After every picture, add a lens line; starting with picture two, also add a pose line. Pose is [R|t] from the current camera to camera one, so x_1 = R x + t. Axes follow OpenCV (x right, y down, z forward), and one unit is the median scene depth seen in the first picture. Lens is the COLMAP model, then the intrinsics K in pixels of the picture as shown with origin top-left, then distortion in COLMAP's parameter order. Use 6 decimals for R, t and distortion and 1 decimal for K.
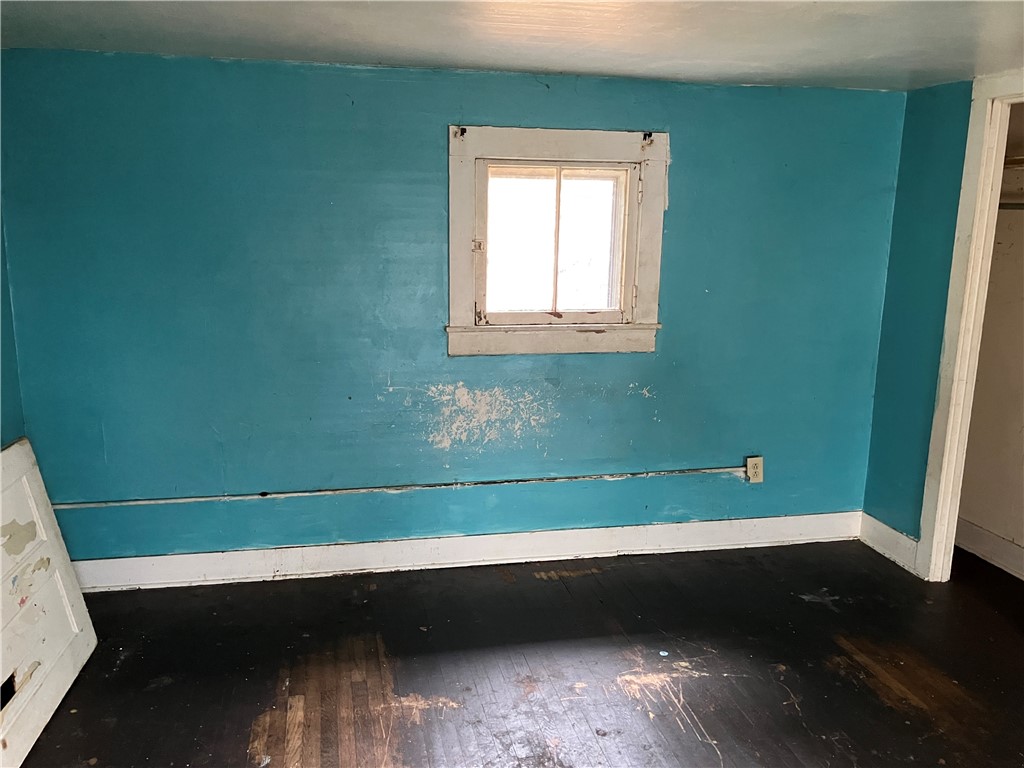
lens RADIAL K [[828.7, 0, 511.1], [0, 828.7, 385.0], [0, 0, 1]] dist [0.040769, -0.022616]
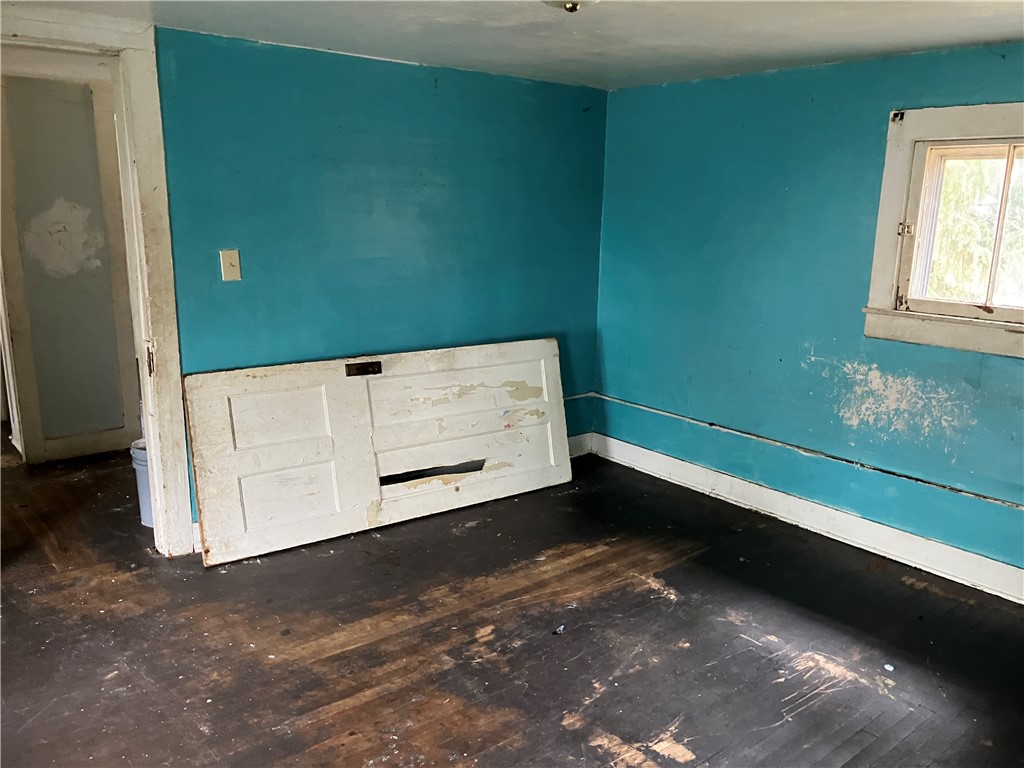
lens RADIAL K [[828.7, 0, 511.1], [0, 828.7, 384.2], [0, 0, 1]] dist [0.040769, -0.022616]
pose [[0.478498, 0.192945, -0.856628, 0.601931], [-0.189473, 0.975265, 0.113830, -0.011833], [0.857403, 0.107840, 0.503221, 0.109716]]
